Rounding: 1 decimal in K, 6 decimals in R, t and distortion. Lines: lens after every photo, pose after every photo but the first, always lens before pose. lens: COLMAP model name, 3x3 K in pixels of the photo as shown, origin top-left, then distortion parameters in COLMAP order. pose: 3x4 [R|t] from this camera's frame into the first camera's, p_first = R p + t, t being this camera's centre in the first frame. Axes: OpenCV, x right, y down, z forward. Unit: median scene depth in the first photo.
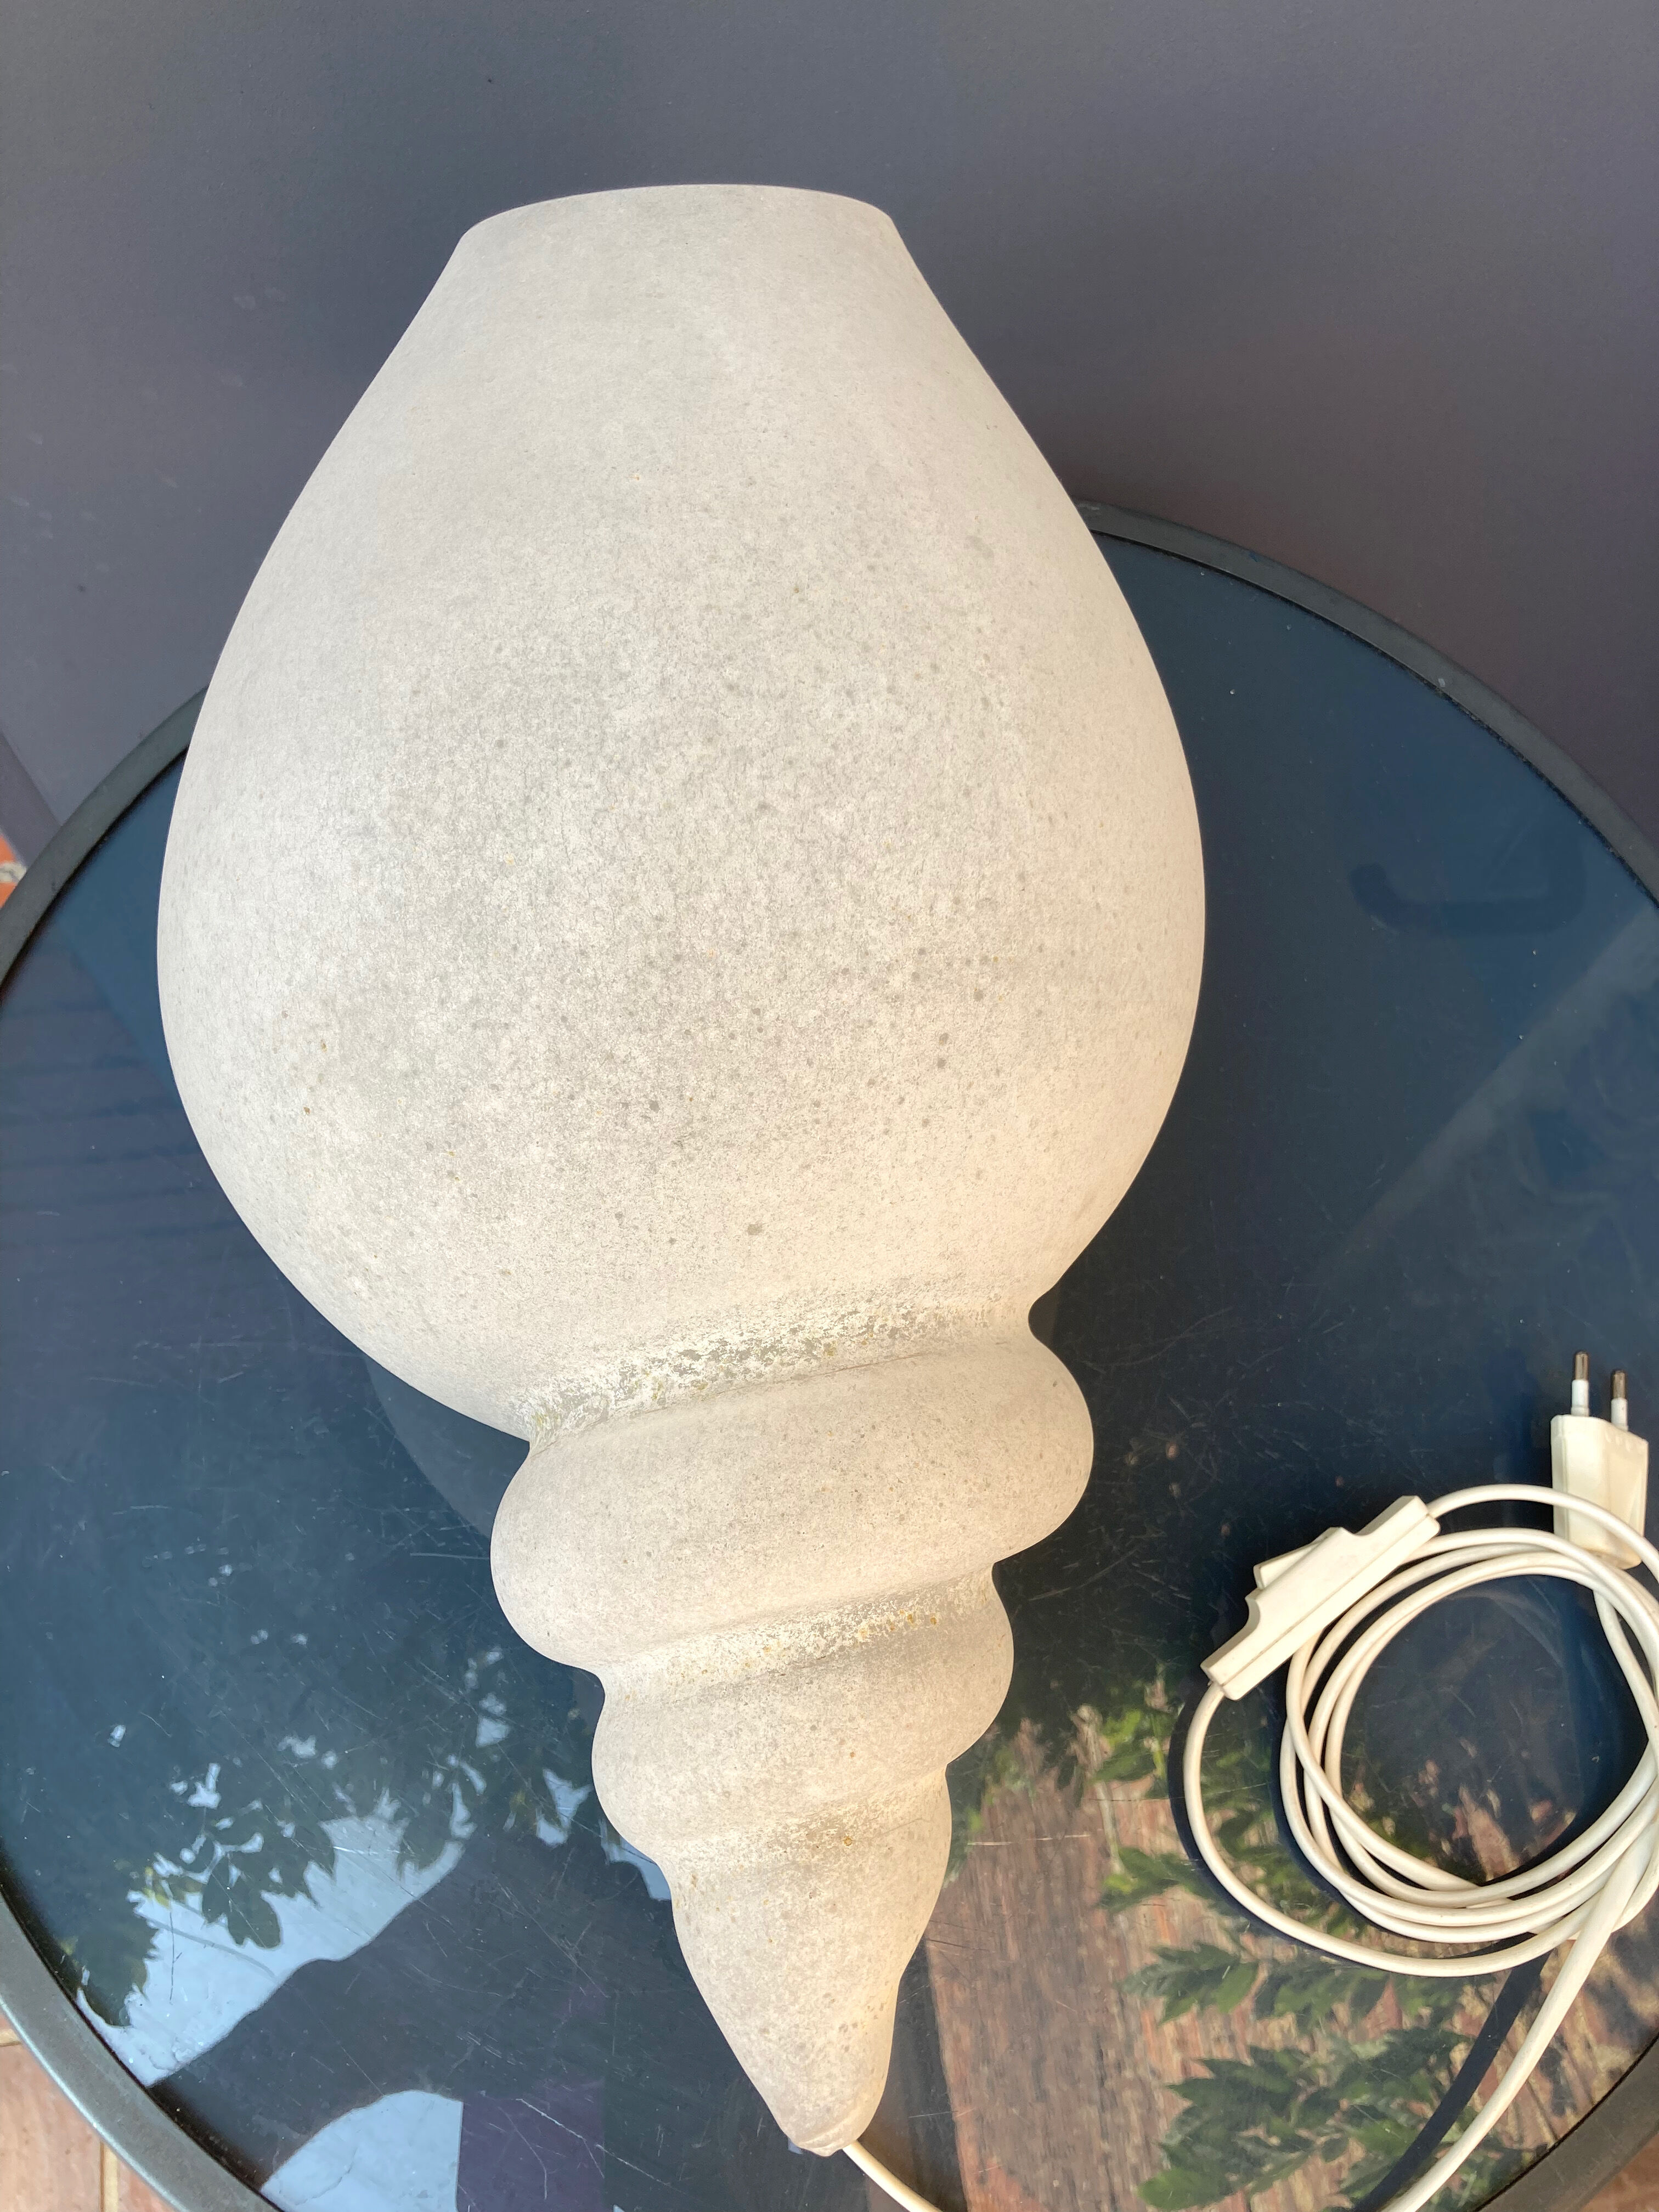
lens RADIAL K [[1725.2, 0, 809.5], [0, 1725.2, 1121.9], [0, 0, 1]] dist [0.150579, -0.472261]
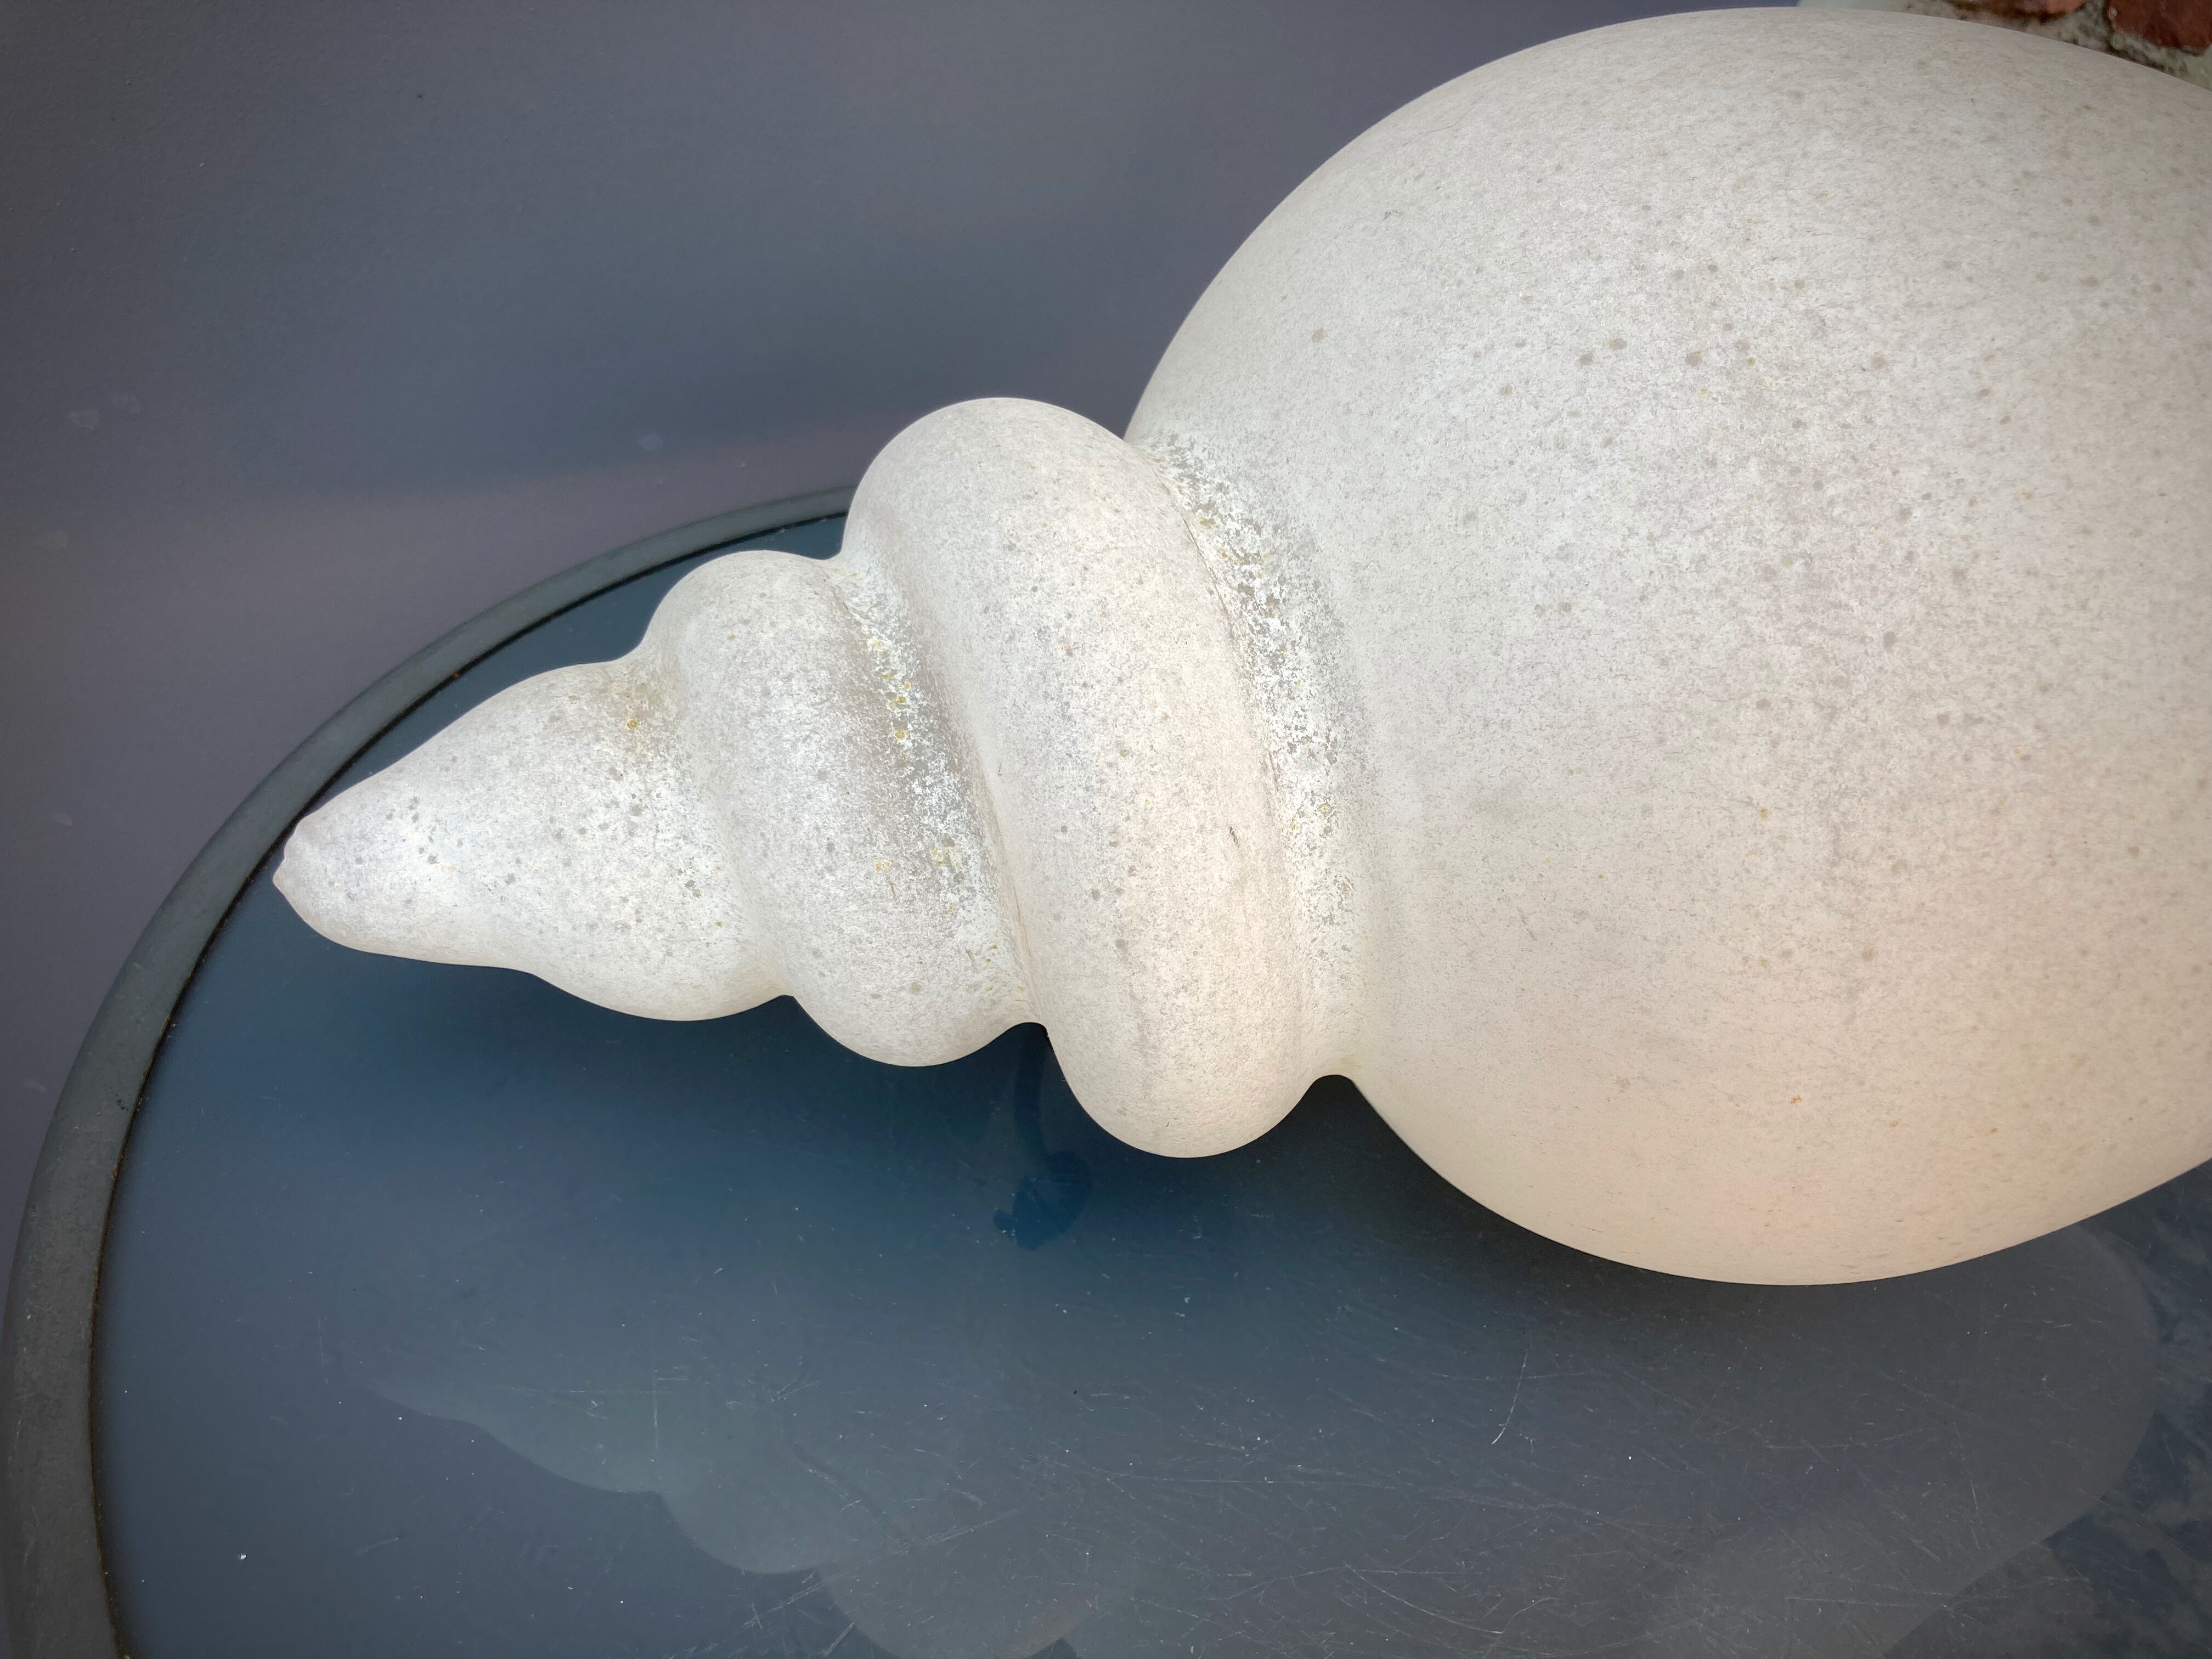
lens RADIAL K [[1813.2, 0, 1118.1], [0, 1813.2, 818.9], [0, 0, 1]] dist [0.065278, -0.102826]
pose [[0.150427, 0.618087, -0.771583, 0.798867], [-0.960526, 0.276115, 0.033923, 0.194607], [0.234013, 0.736022, 0.635224, 0.595677]]
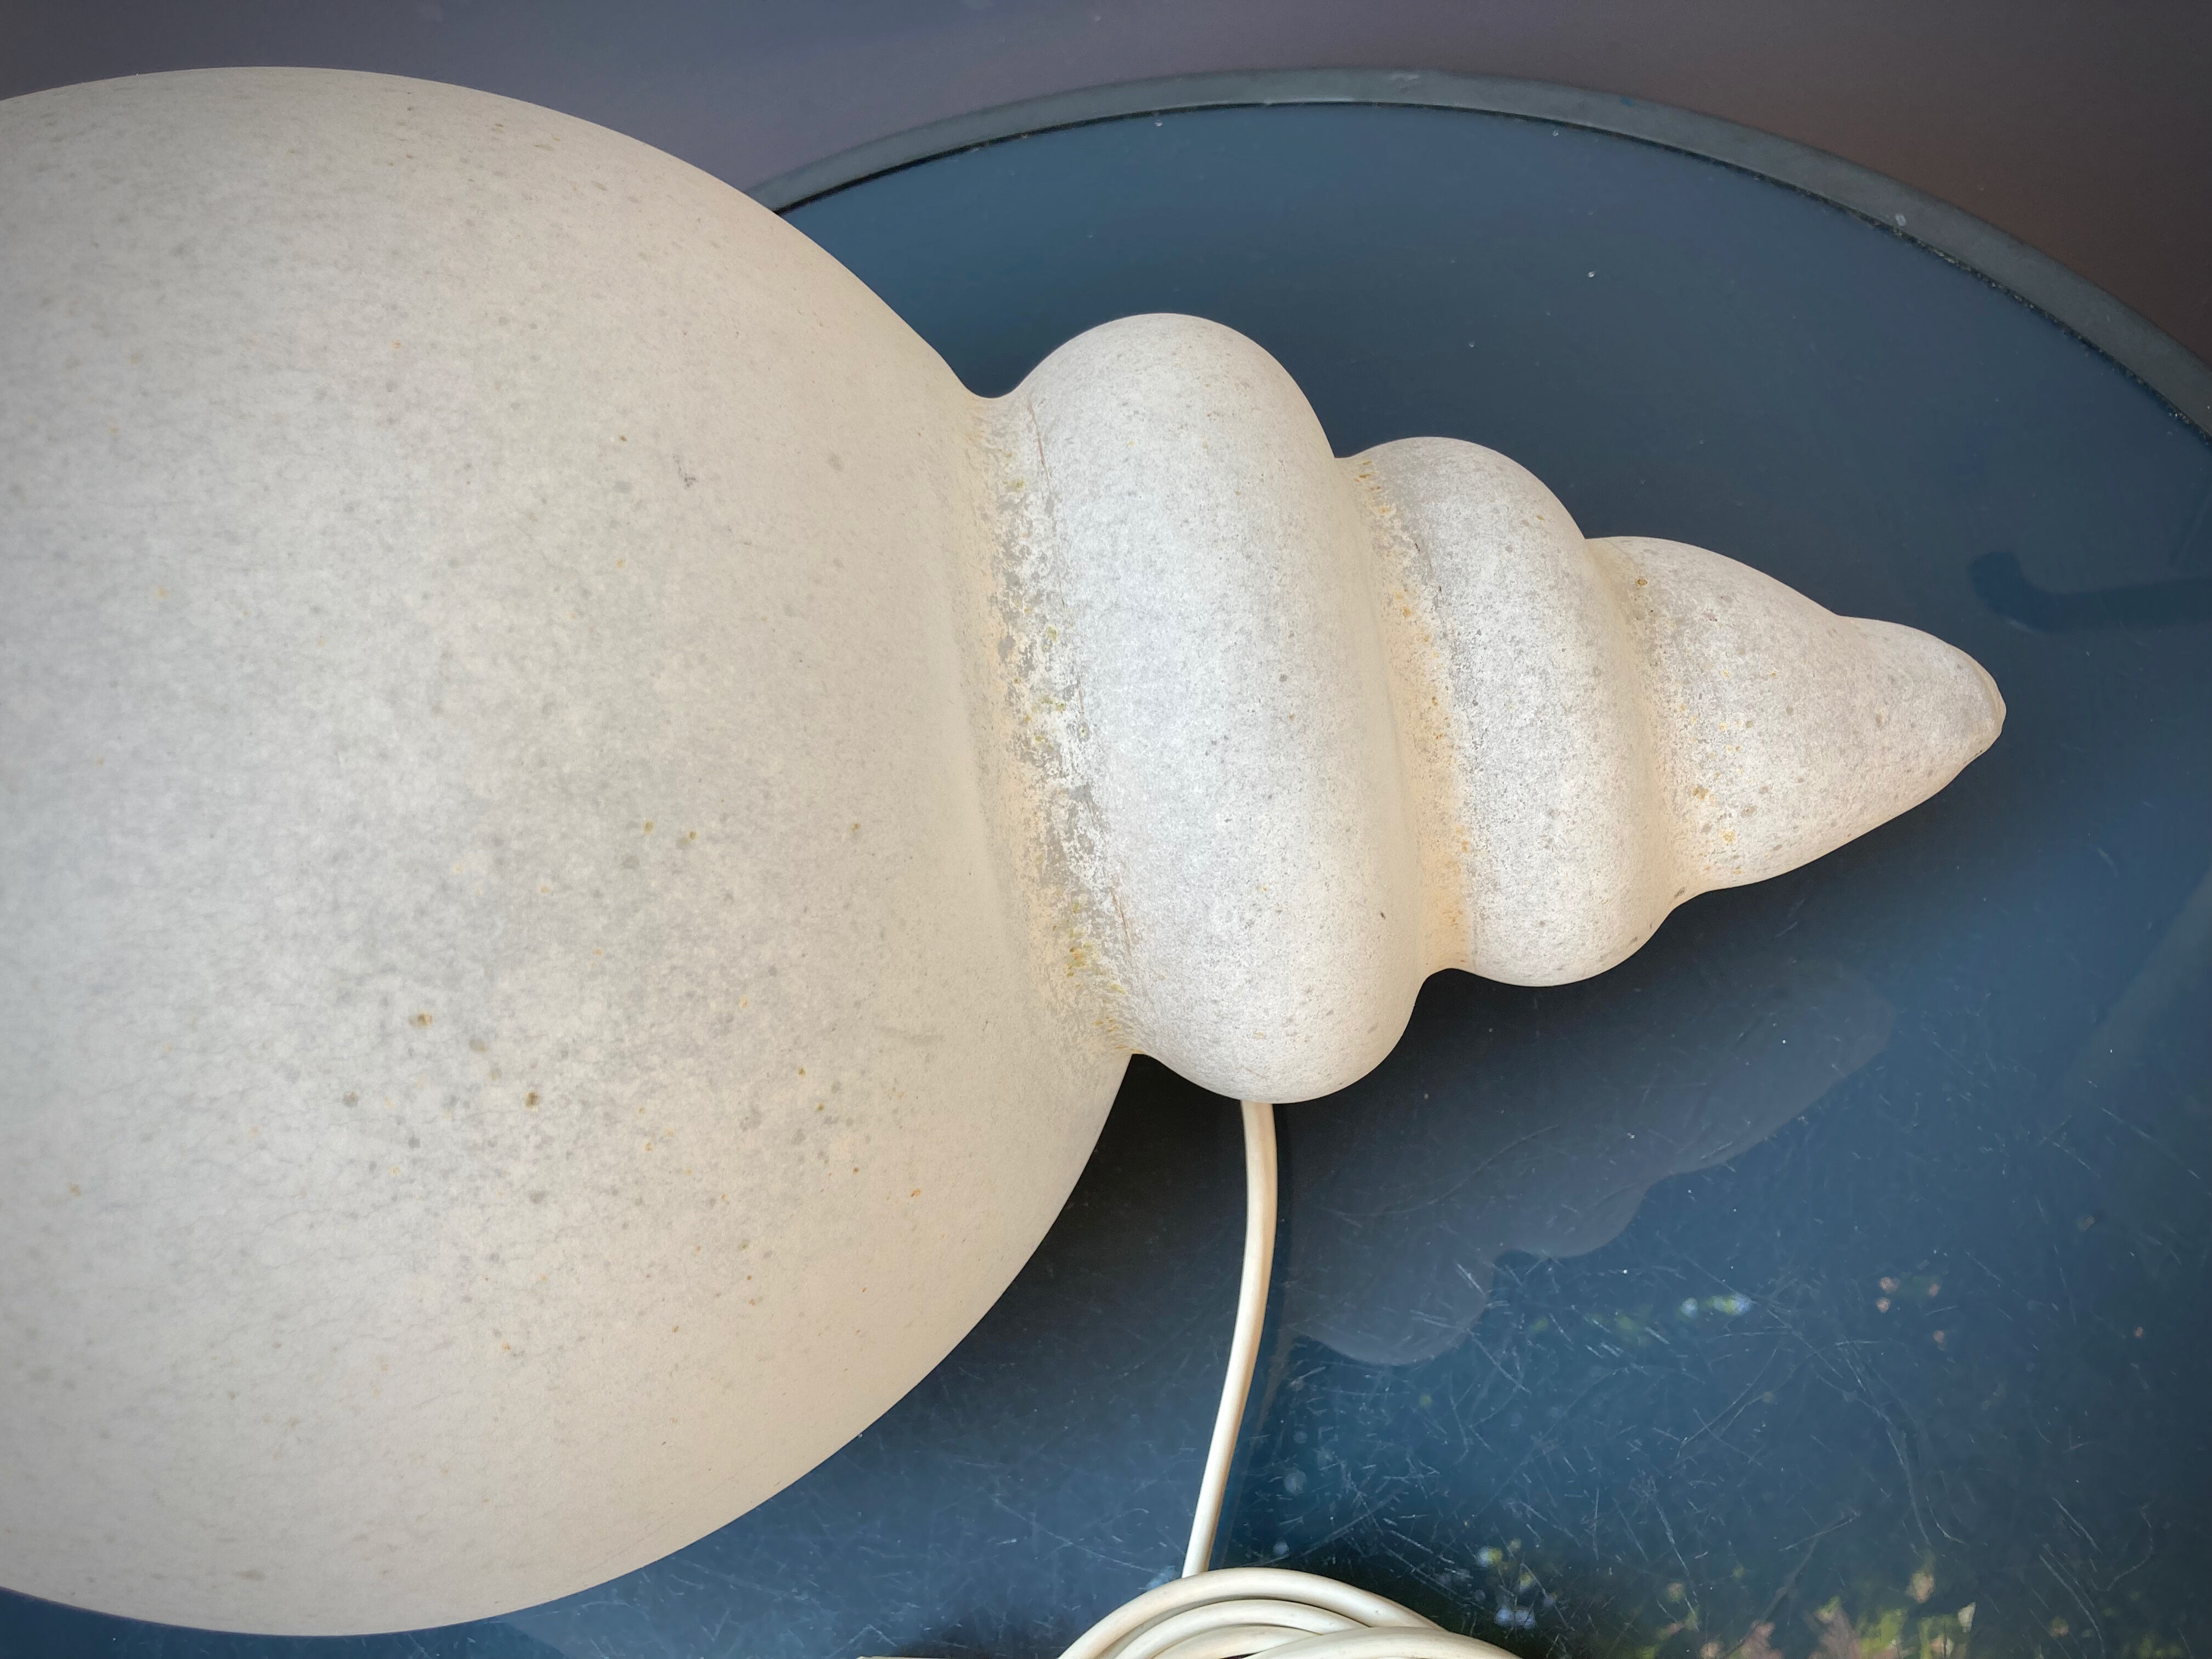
lens RADIAL K [[1841.0, 0, 1117.4], [0, 1841.0, 842.8], [0, 0, 1]] dist [0.057029, -0.128749]
pose [[0.058890, -0.901032, 0.429737, -0.486607], [0.980388, 0.133304, 0.145151, 0.087689], [-0.188071, 0.412761, 0.891211, 0.392281]]
